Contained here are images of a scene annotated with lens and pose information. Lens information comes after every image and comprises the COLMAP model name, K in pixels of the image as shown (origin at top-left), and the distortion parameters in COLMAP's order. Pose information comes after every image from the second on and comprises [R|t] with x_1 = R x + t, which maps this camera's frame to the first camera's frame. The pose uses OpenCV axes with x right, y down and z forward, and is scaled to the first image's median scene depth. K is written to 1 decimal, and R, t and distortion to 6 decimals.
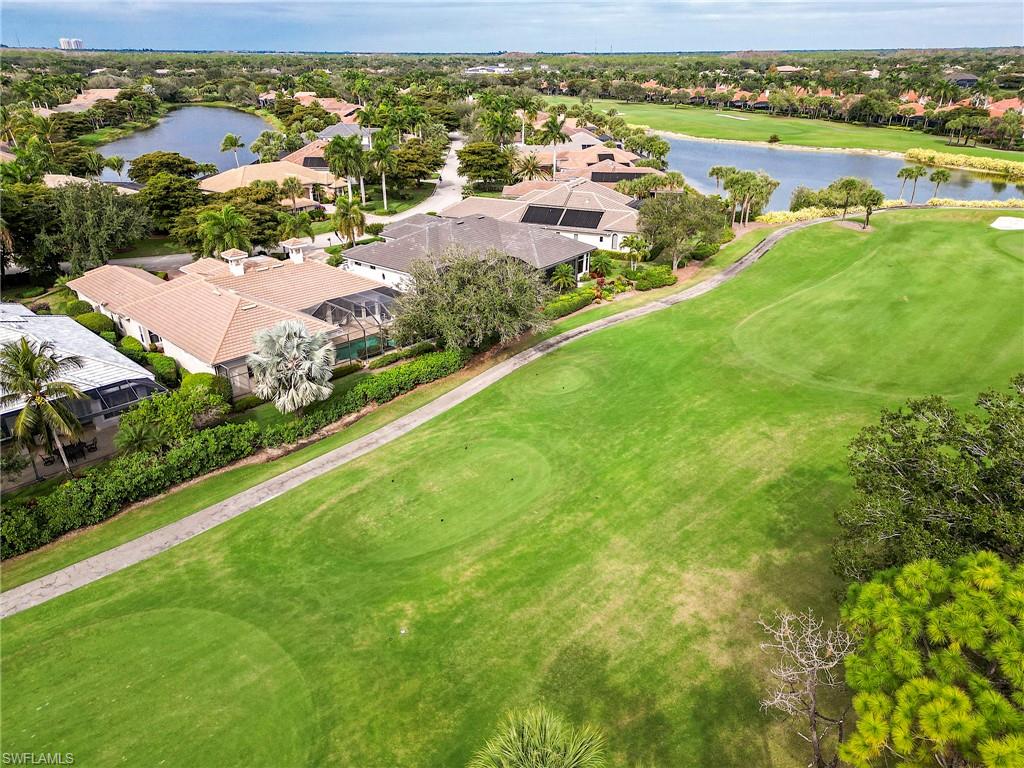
lens RADIAL K [[697.2, 0, 510.8], [0, 697.2, 399.1], [0, 0, 1]] dist [0.103460, -0.072367]
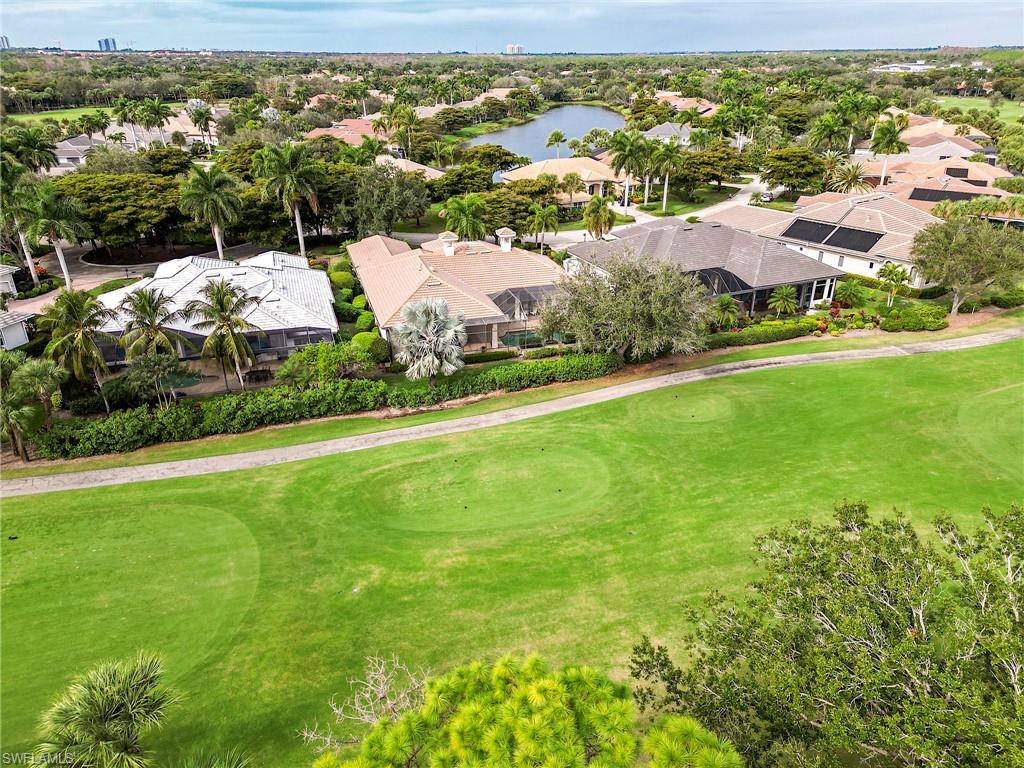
lens RADIAL K [[697.2, 0, 510.8], [0, 697.2, 399.1], [0, 0, 1]] dist [0.103460, -0.072367]
pose [[0.879806, 0.211376, -0.425748, 0.203344], [-0.211236, 0.976247, 0.048170, -0.025624], [0.425817, 0.047553, 0.903559, 0.051965]]
